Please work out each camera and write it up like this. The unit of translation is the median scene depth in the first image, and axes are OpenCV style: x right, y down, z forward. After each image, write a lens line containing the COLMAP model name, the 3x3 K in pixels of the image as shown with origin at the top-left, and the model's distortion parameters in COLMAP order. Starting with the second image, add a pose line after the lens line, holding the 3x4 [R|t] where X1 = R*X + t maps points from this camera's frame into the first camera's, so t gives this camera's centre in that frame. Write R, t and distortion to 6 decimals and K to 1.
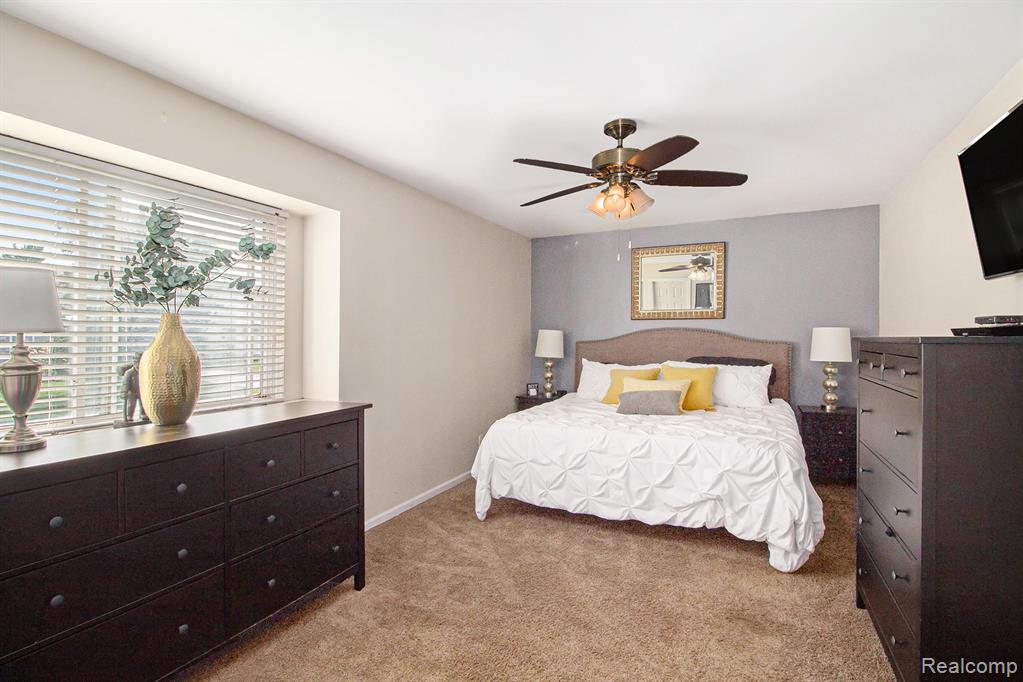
lens RADIAL K [[501.6, 0, 509.8], [0, 501.6, 329.5], [0, 0, 1]] dist [-0.000299, -0.000293]
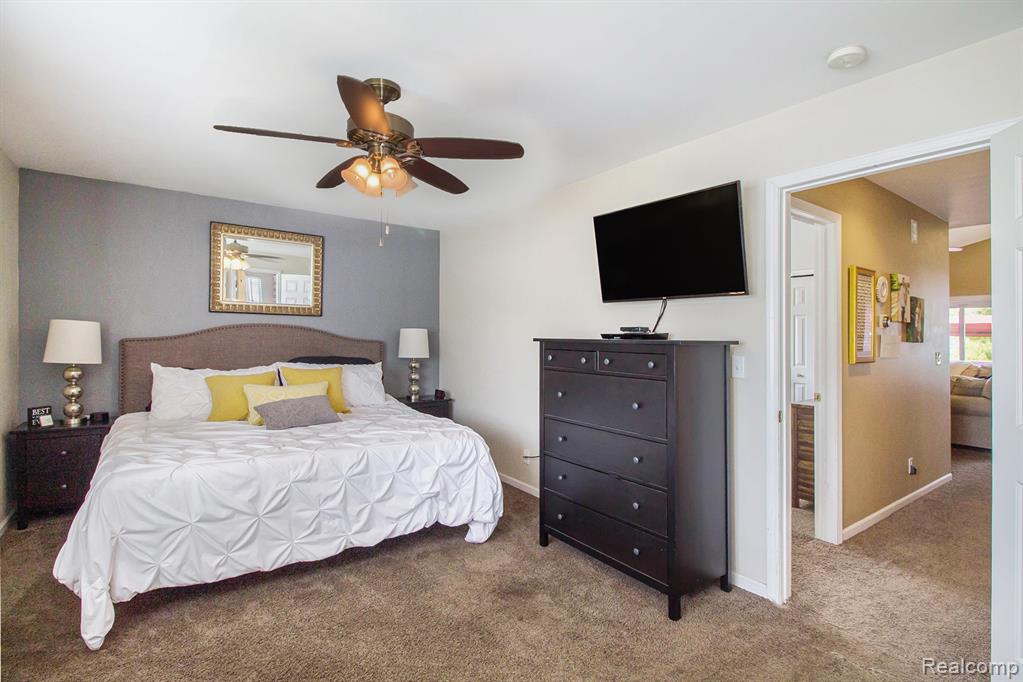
lens RADIAL K [[495.2, 0, 511.5], [0, 495.2, 341.0], [0, 0, 1]] dist [0.036999, -0.026995]
pose [[0.488736, 0.001937, 0.872430, -0.354125], [-0.027779, 0.999525, 0.013342, 0.004417], [-0.871990, -0.030756, 0.488557, 0.339433]]
